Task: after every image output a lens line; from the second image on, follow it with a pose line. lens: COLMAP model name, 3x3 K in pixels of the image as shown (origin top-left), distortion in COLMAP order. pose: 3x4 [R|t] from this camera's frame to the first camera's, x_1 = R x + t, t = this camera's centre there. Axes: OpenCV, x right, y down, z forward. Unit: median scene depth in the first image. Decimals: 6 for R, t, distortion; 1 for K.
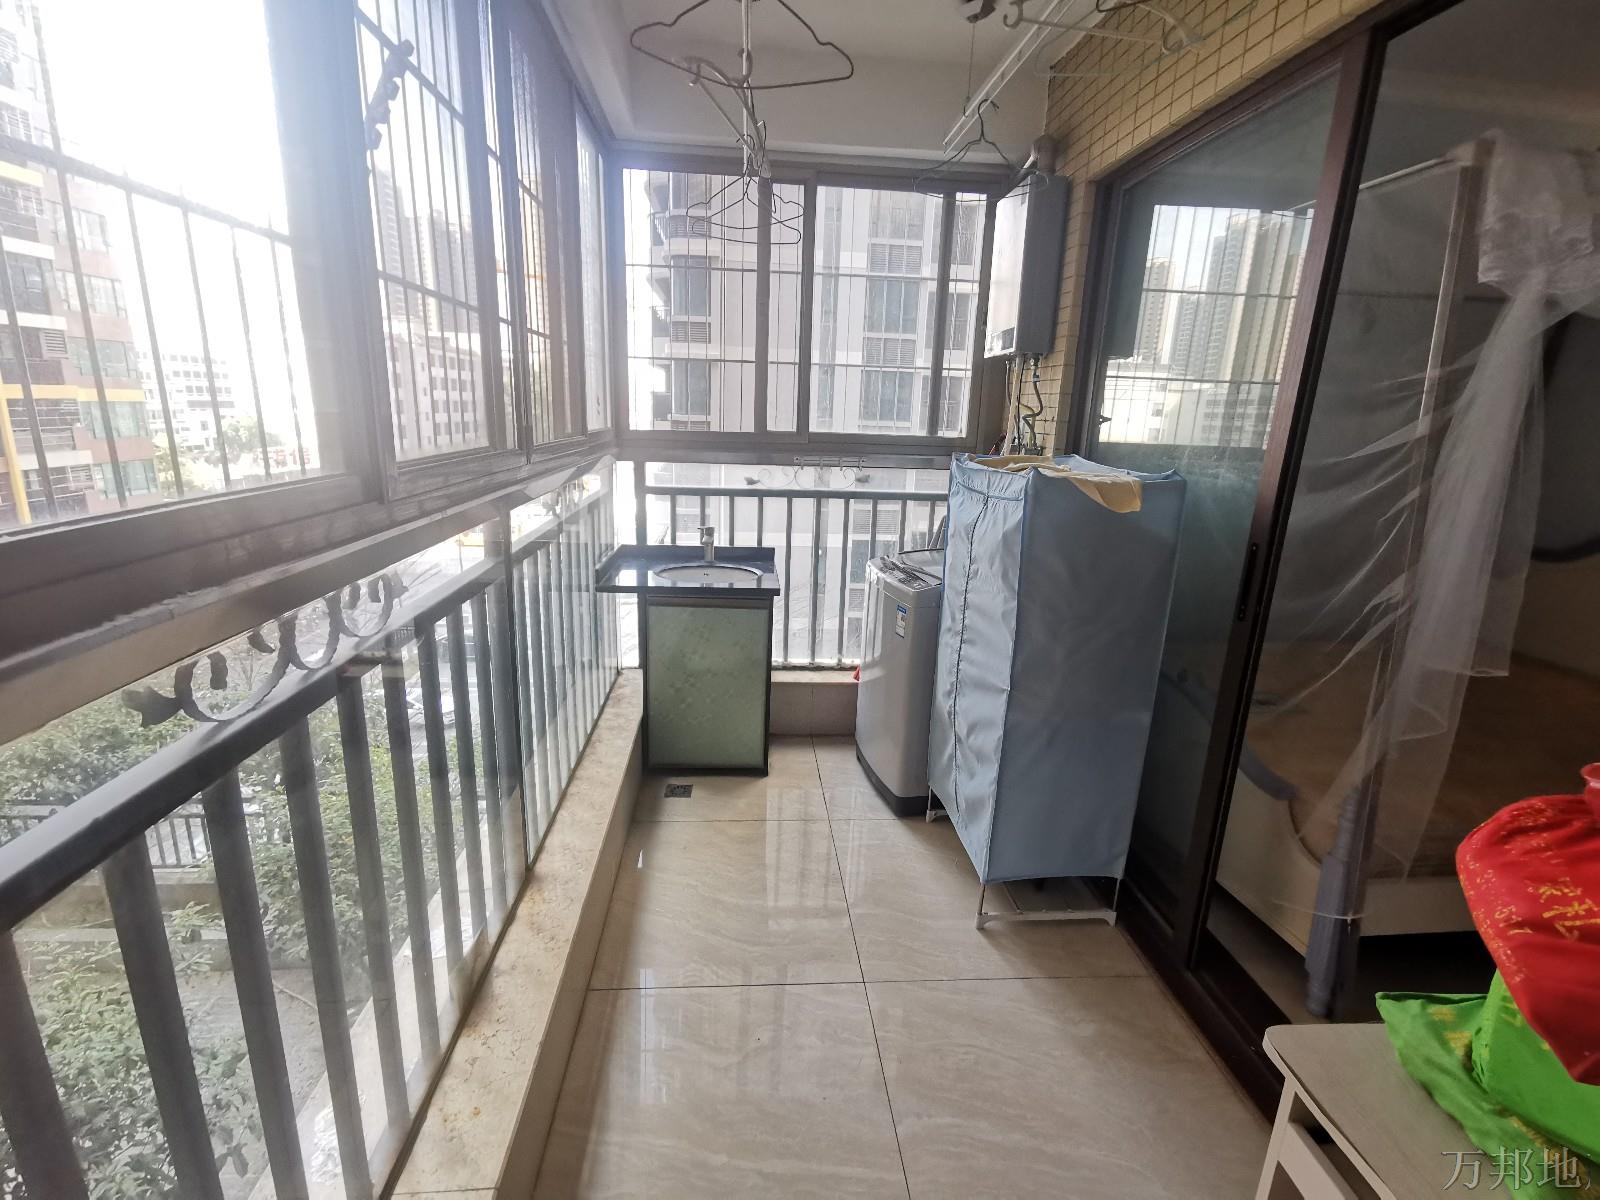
lens RADIAL K [[743.8, 0, 804.1], [0, 743.8, 602.9], [0, 0, 1]] dist [0.000028, -0.000052]
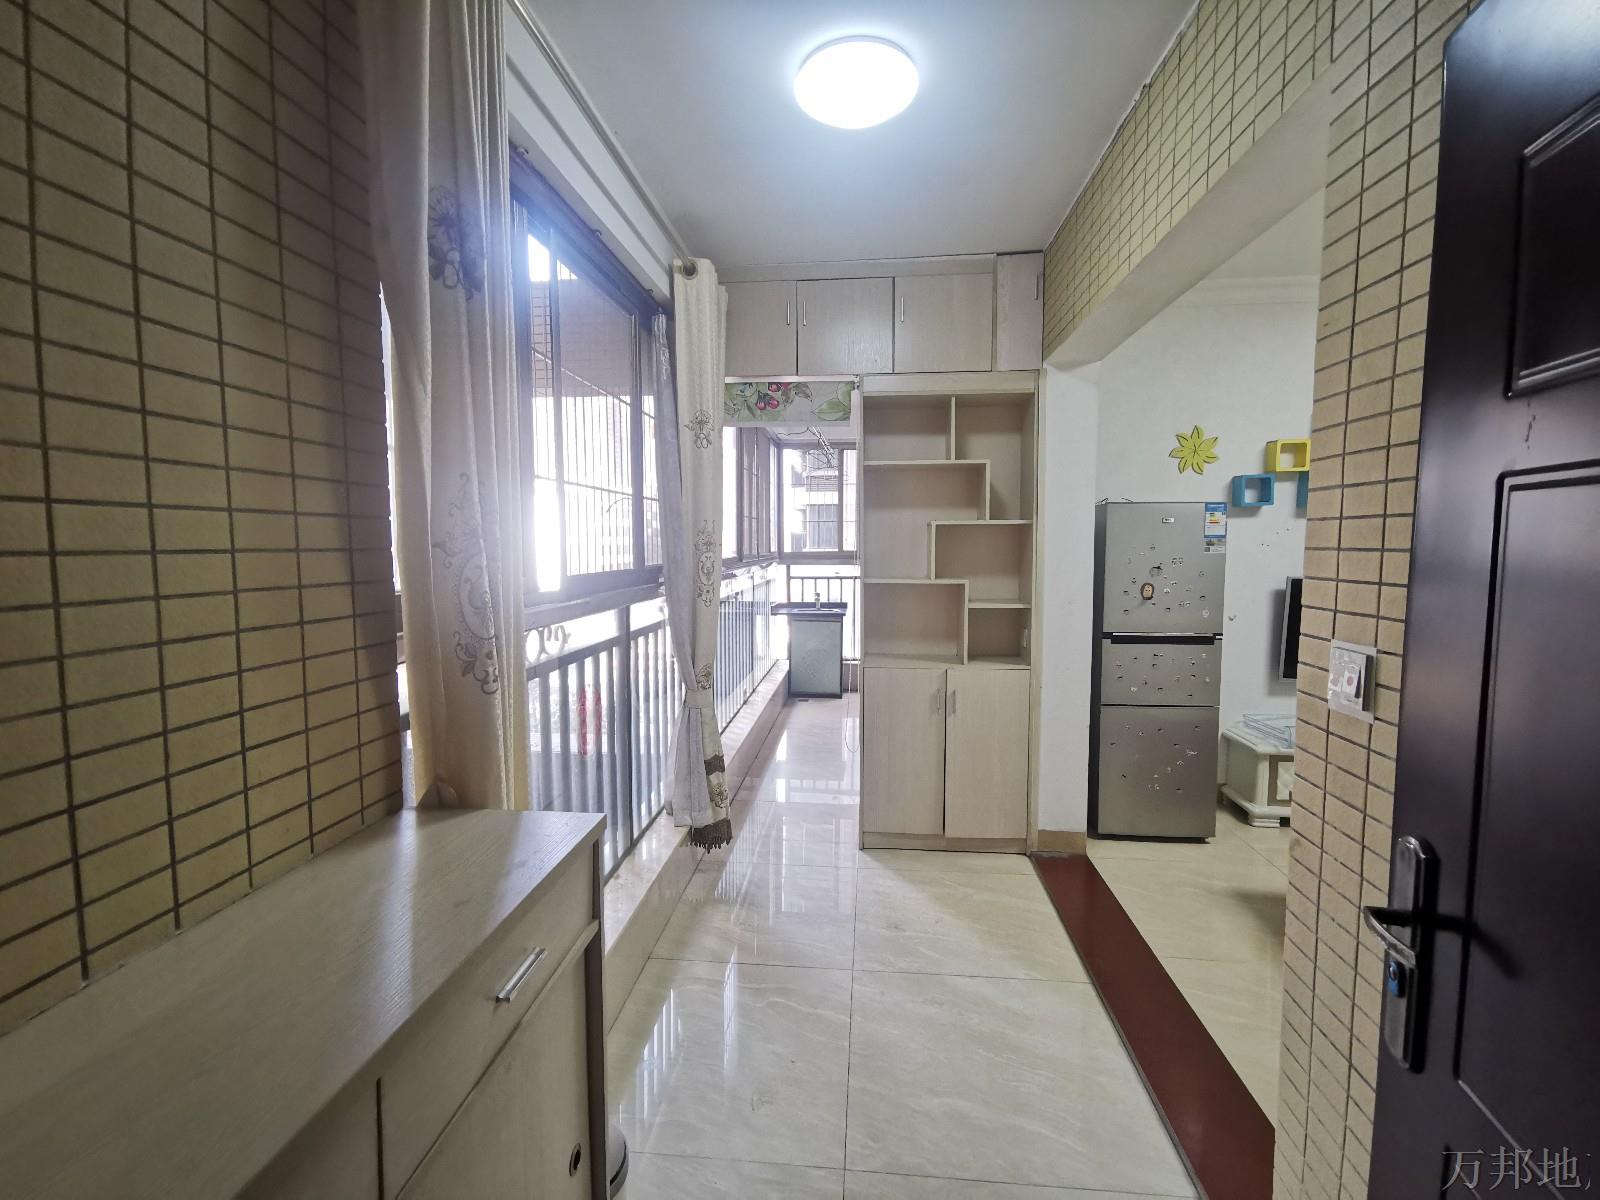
lens RADIAL K [[743.8, 0, 796.8], [0, 743.8, 598.4], [0, 0, 1]] dist [0.000028, -0.000052]
pose [[0.982783, -0.014661, -0.184180, 0.222013], [-0.018312, 0.984209, -0.176059, 0.311768], [0.183852, 0.176401, 0.966996, -1.183846]]
